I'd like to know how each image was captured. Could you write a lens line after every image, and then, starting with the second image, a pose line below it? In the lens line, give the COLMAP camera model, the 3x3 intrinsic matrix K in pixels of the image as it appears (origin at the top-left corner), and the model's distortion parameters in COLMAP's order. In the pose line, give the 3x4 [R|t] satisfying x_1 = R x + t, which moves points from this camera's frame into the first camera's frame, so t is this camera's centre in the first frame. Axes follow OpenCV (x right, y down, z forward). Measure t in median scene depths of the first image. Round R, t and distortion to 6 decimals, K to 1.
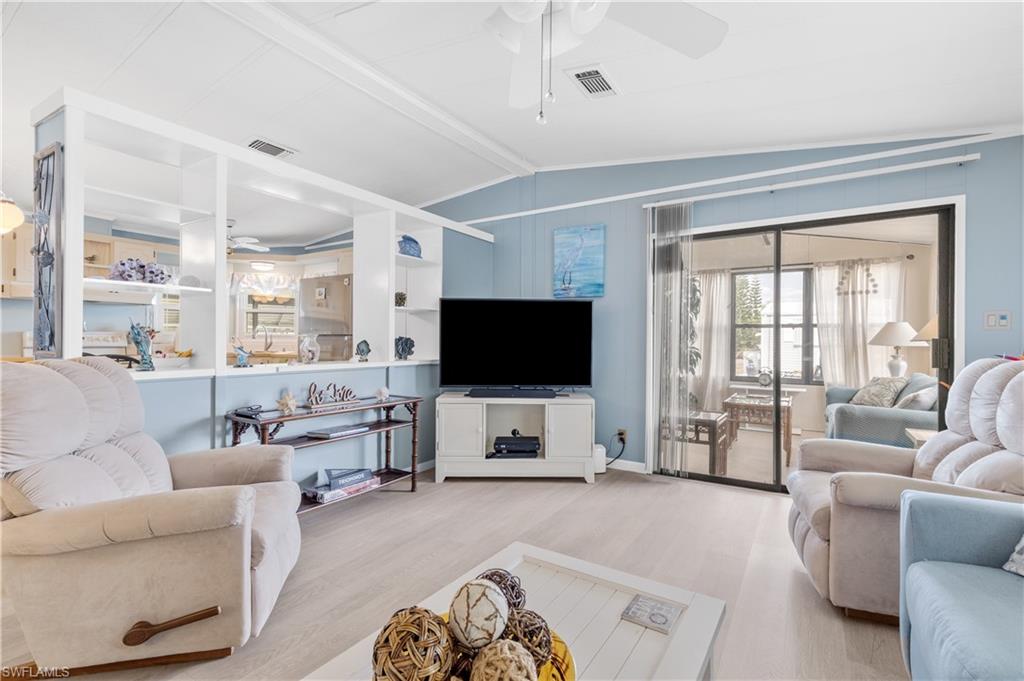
lens RADIAL K [[463.1, 0, 520.8], [0, 463.1, 342.7], [0, 0, 1]] dist [0.005782, -0.000367]
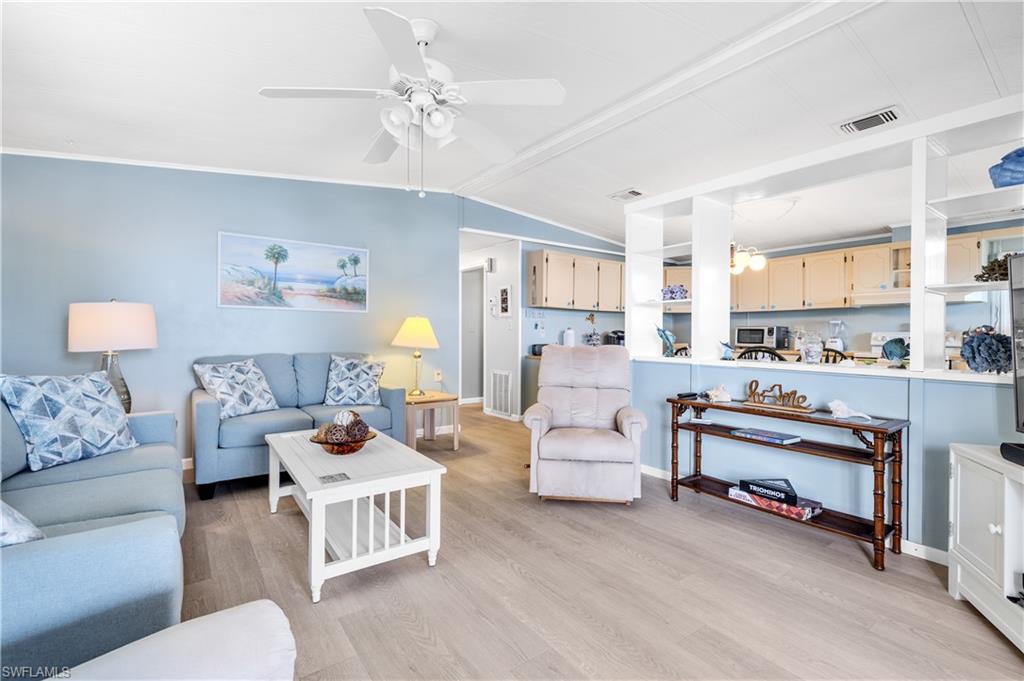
lens RADIAL K [[463.1, 0, 515.3], [0, 463.1, 335.7], [0, 0, 1]] dist [0.005782, -0.000367]
pose [[-0.369234, -0.007462, -0.929307, 0.528286], [-0.015391, 0.999880, -0.001914, 0.000878], [0.929209, 0.013596, -0.369304, 0.709244]]
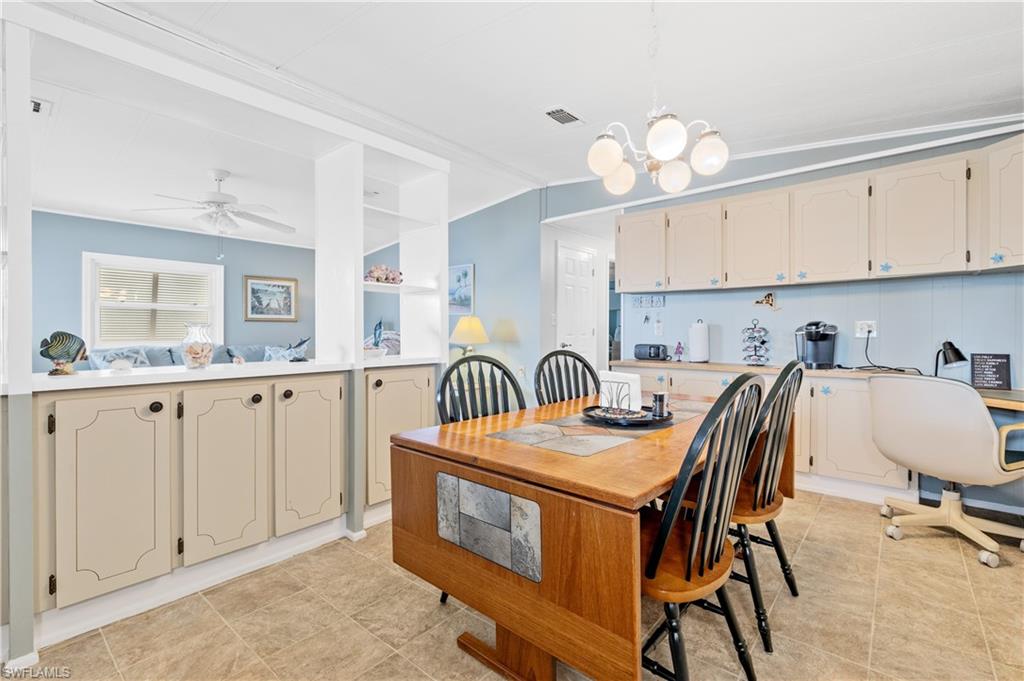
lens RADIAL K [[463.1, 0, 521.3], [0, 463.1, 338.5], [0, 0, 1]] dist [0.005782, -0.000367]
pose [[-0.989014, -0.009274, 0.147532, -0.883979], [-0.006059, 0.999735, 0.022224, -0.012335], [-0.147699, 0.021086, -0.988808, 1.396657]]
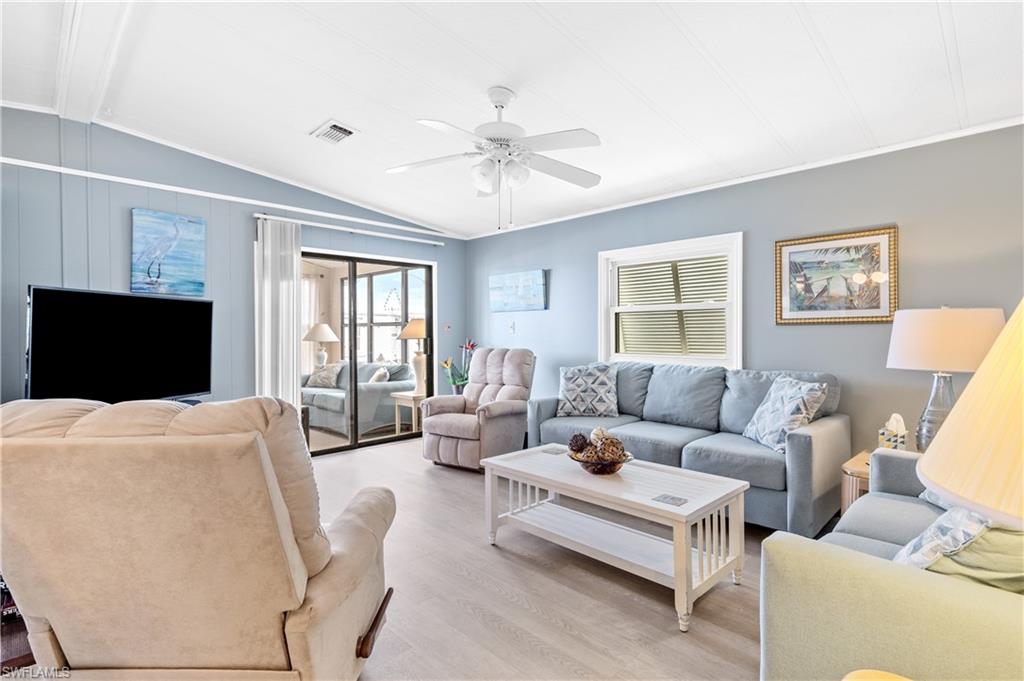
lens RADIAL K [[491.5, 0, 514.0], [0, 491.5, 338.3], [0, 0, 1]] dist [-0.005140, -0.000058]
pose [[0.229362, -0.015816, 0.973213, -0.714776], [0.011394, 0.999843, 0.013564, -0.023773], [-0.973274, 0.007978, 0.229506, 0.184955]]
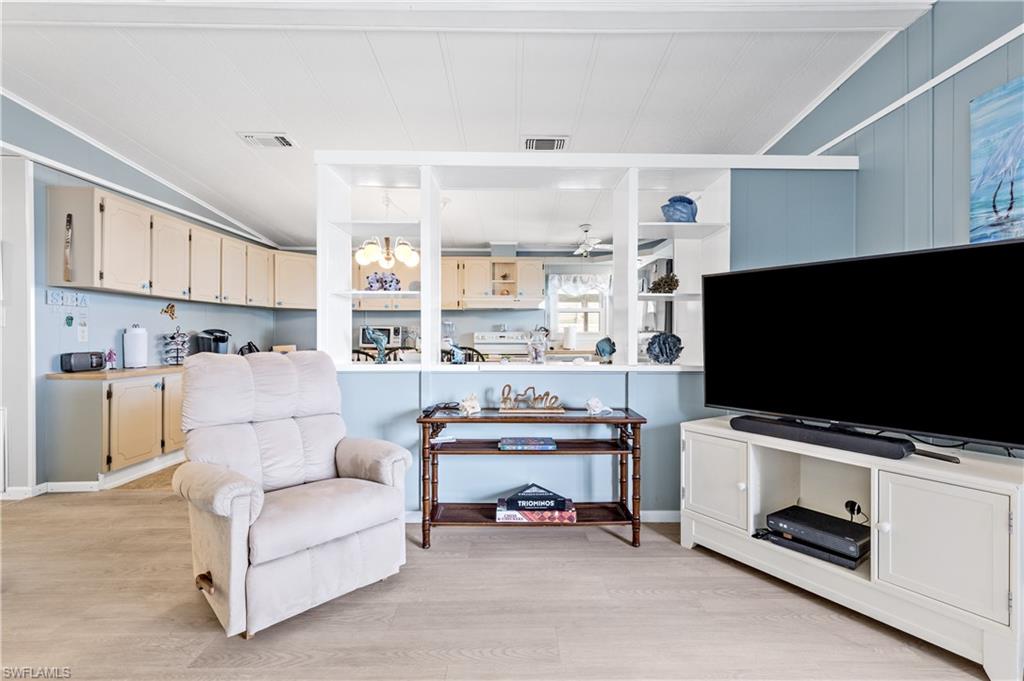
lens RADIAL K [[463.1, 0, 519.6], [0, 463.1, 342.3], [0, 0, 1]] dist [0.005782, -0.000367]
pose [[0.544300, 0.004895, -0.838876, 0.258375], [-0.002635, 0.999988, 0.004126, -0.000311], [0.838887, -0.000036, 0.544306, 0.421175]]
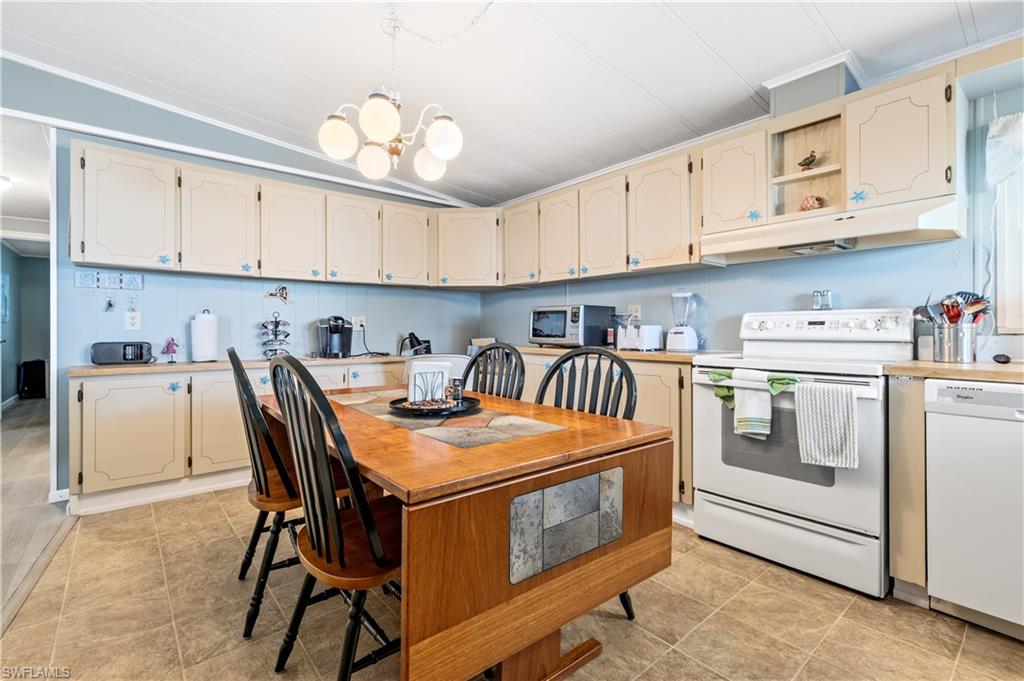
lens RADIAL K [[463.1, 0, 516.9], [0, 463.1, 328.1], [0, 0, 1]] dist [0.005782, -0.000367]
pose [[-0.306782, -0.011377, -0.951712, -0.466605], [-0.008690, 0.999920, -0.009152, 0.003502], [0.951740, 0.005463, -0.306856, 1.108928]]
